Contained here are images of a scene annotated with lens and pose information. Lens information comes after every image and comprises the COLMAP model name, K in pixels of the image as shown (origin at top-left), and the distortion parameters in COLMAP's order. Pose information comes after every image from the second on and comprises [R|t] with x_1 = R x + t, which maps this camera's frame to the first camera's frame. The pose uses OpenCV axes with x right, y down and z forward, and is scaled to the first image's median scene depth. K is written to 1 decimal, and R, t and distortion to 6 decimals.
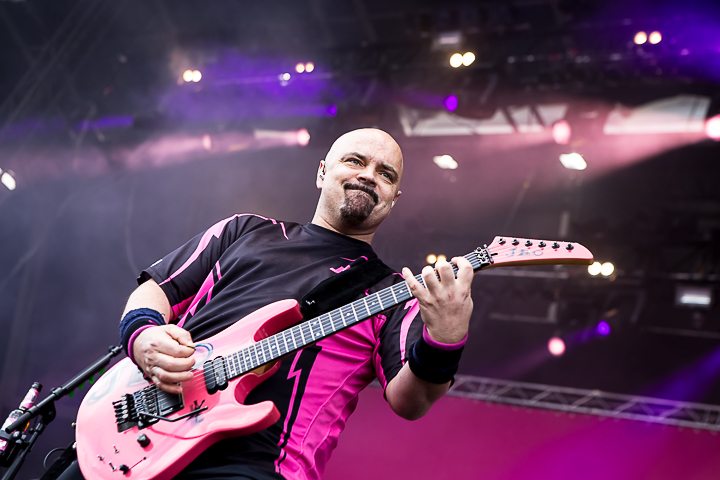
lens RADIAL K [[1469.7, 0, 359.7], [0, 1469.7, 242.3], [0, 0, 1]] dist [0.091701, 0.000000]
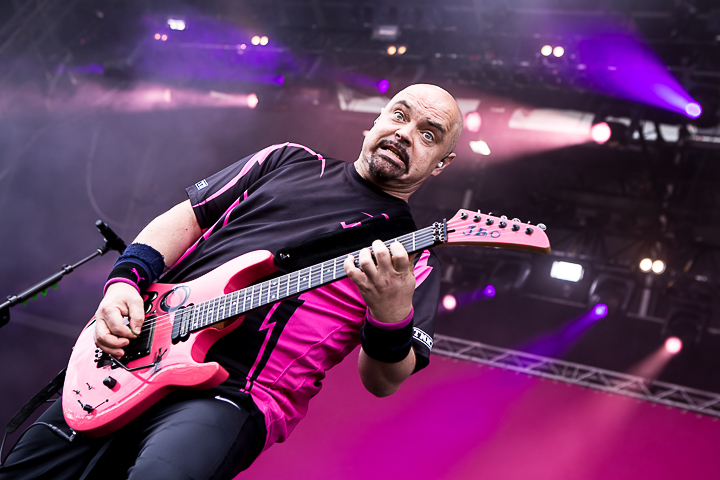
lens RADIAL K [[1039.8, 0, 360.3], [0, 1039.8, 234.4], [0, 0, 1]] dist [-0.018265, 0.000000]
pose [[0.987955, 0.100767, 0.117434, -0.040489], [-0.104164, 0.994291, 0.023140, 0.004781], [-0.114432, -0.035093, 0.992811, 0.182641]]
